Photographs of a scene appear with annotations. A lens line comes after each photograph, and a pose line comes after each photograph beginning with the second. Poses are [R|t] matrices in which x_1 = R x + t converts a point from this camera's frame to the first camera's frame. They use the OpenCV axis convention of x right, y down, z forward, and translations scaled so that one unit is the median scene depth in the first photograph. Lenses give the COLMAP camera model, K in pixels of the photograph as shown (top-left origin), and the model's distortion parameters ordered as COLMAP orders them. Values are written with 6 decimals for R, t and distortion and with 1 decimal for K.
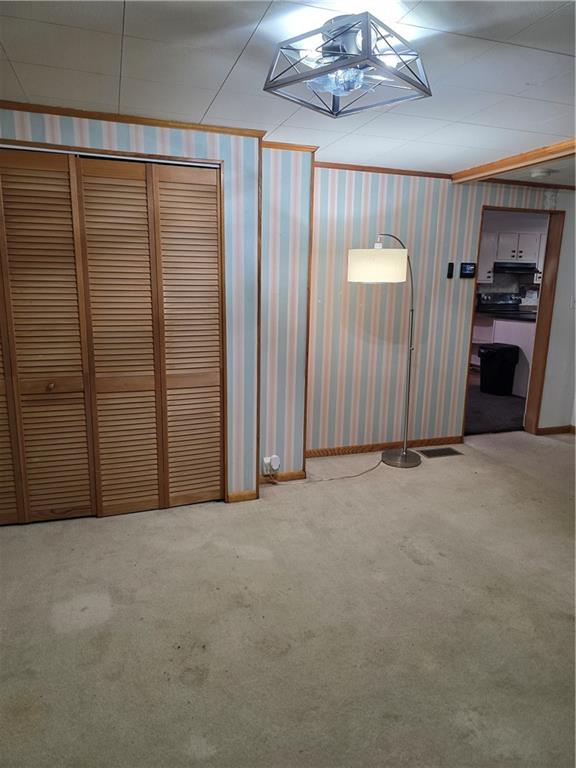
lens RADIAL K [[515.5, 0, 289.4], [0, 515.5, 384.5], [0, 0, 1]] dist [0.020658, -0.006480]
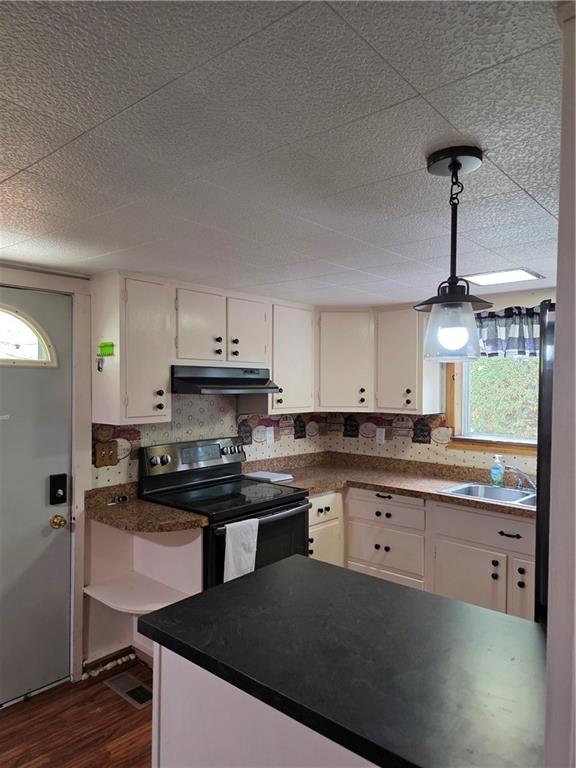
lens RADIAL K [[515.5, 0, 288.2], [0, 515.5, 382.7], [0, 0, 1]] dist [0.020658, -0.006480]
pose [[0.864645, -0.006604, 0.502339, 0.566971], [0.102563, 0.981175, -0.163636, -0.312232], [-0.491802, 0.193009, 0.849046, 1.302176]]
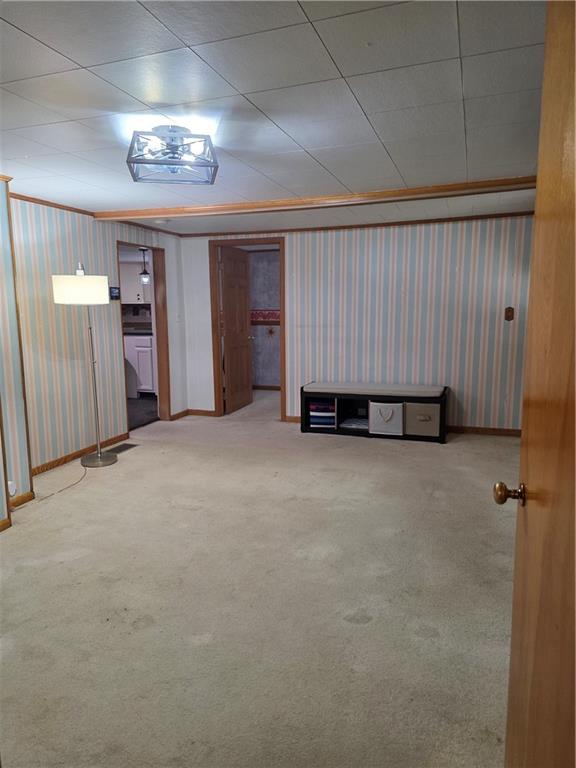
lens RADIAL K [[515.5, 0, 289.5], [0, 515.5, 382.2], [0, 0, 1]] dist [0.020658, -0.006480]
pose [[0.619441, -0.140679, 0.772335, -0.367579], [0.174846, 0.983824, 0.038968, 0.006338], [-0.765324, 0.110901, 0.634019, -0.046985]]
